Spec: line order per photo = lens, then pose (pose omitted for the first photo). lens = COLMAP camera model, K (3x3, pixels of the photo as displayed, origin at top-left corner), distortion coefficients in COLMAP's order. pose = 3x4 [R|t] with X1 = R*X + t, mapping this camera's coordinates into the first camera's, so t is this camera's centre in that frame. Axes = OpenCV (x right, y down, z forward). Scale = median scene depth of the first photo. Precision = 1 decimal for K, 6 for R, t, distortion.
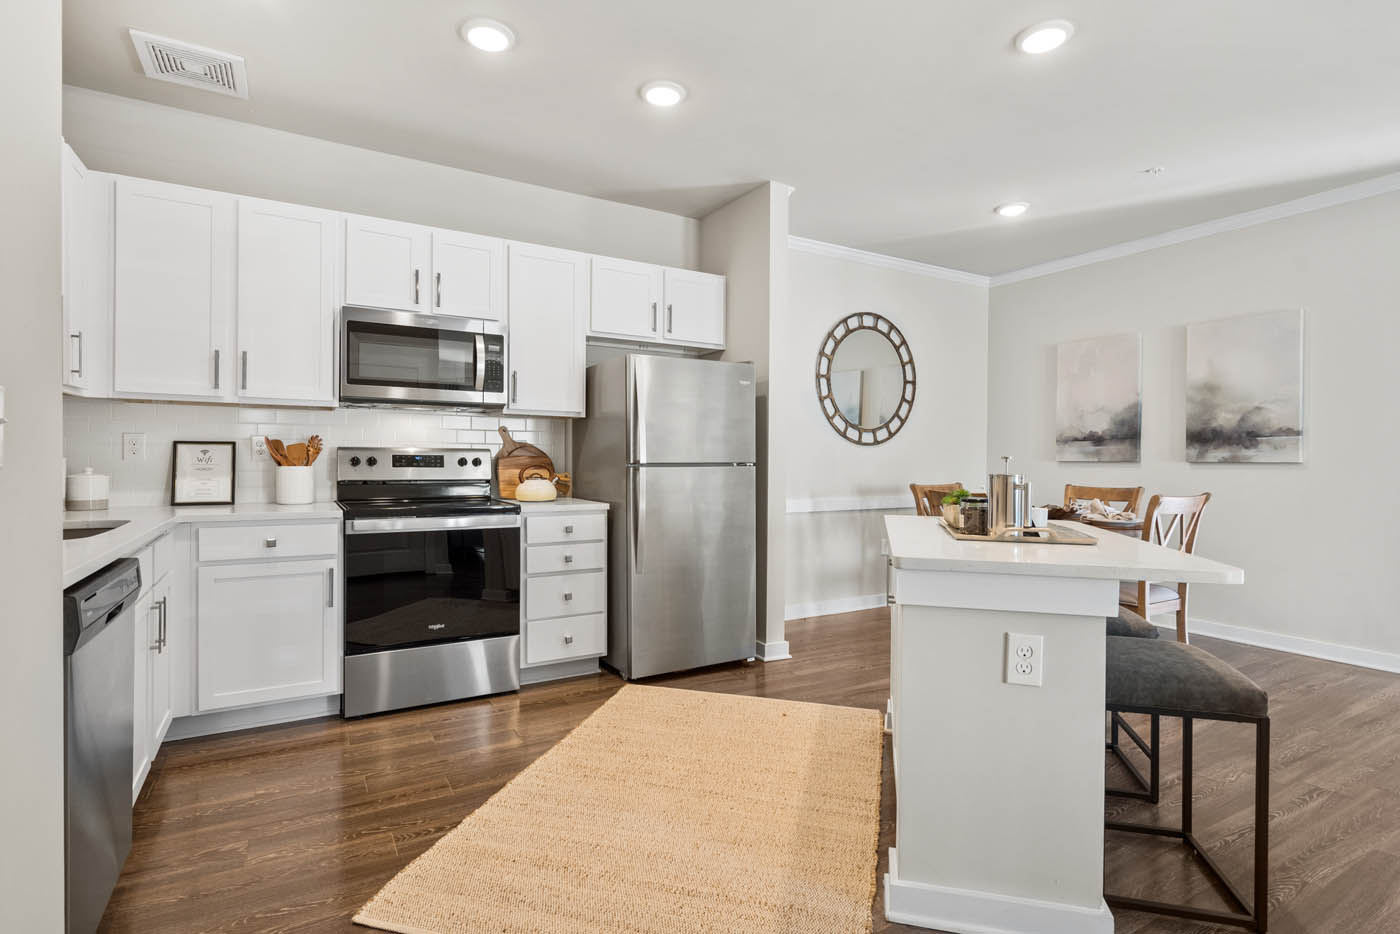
lens RADIAL K [[696.7, 0, 699.1], [0, 696.7, 466.0], [0, 0, 1]] dist [0.002110, 0.002118]
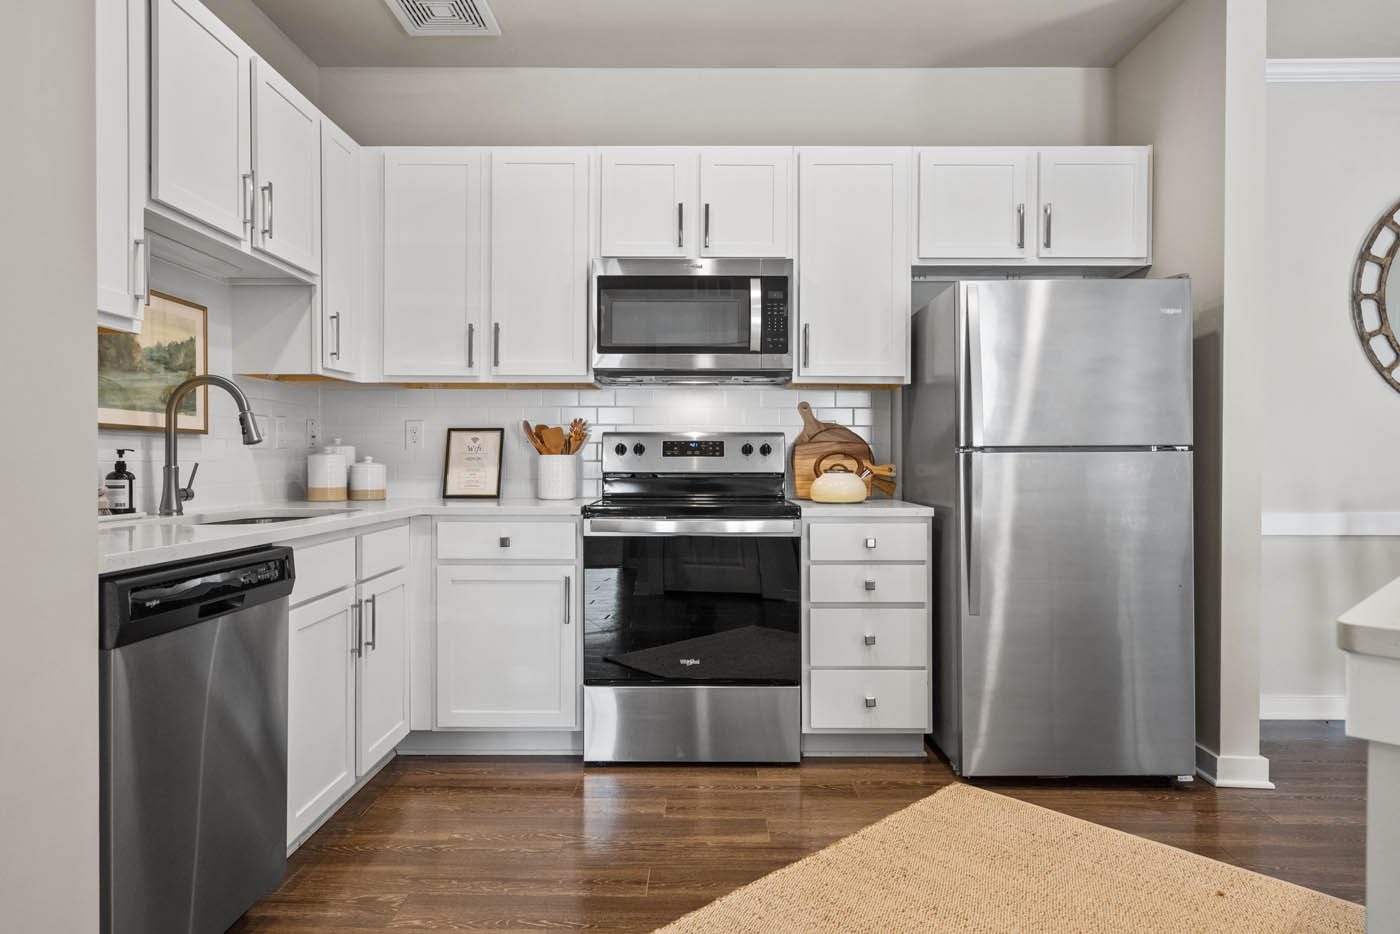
lens RADIAL K [[862.1, 0, 700.7], [0, 862.1, 467.4], [0, 0, 1]] dist [0.009457, 0.000923]
pose [[0.858803, -0.002480, -0.512299, 0.106813], [0.000157, 0.999990, -0.004578, 0.018998], [0.512305, 0.003851, 0.858795, 0.171911]]
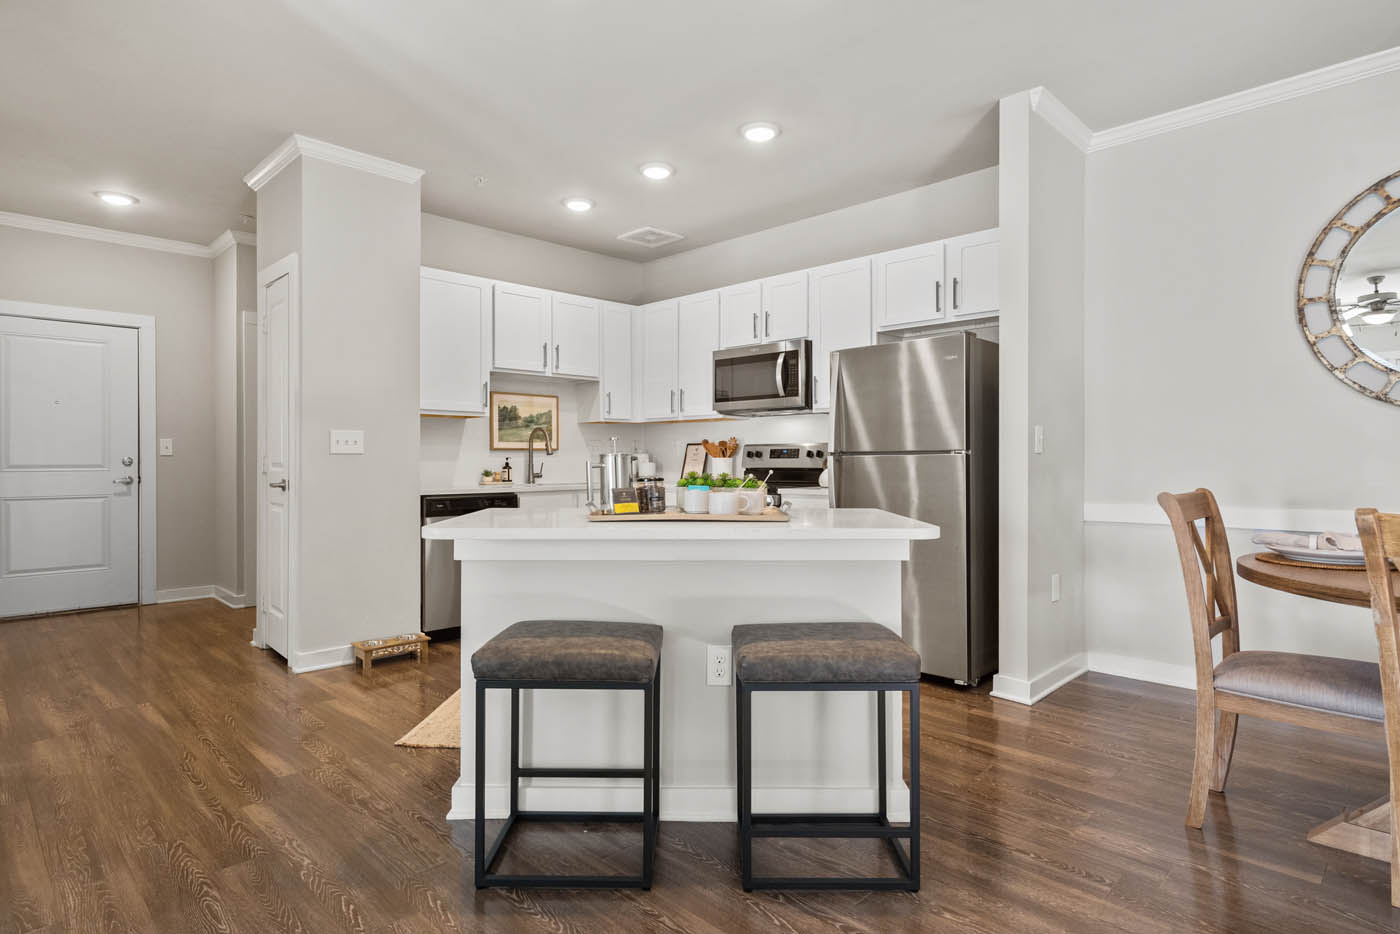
lens RADIAL K [[764.3, 0, 704.8], [0, 764.3, 460.9], [0, 0, 1]] dist [-0.001881, 0.003876]
pose [[0.255294, -0.007058, -0.966838, 0.973339], [-0.005178, 0.999949, -0.008667, 0.020231], [0.966850, 0.007219, 0.255244, 0.503734]]
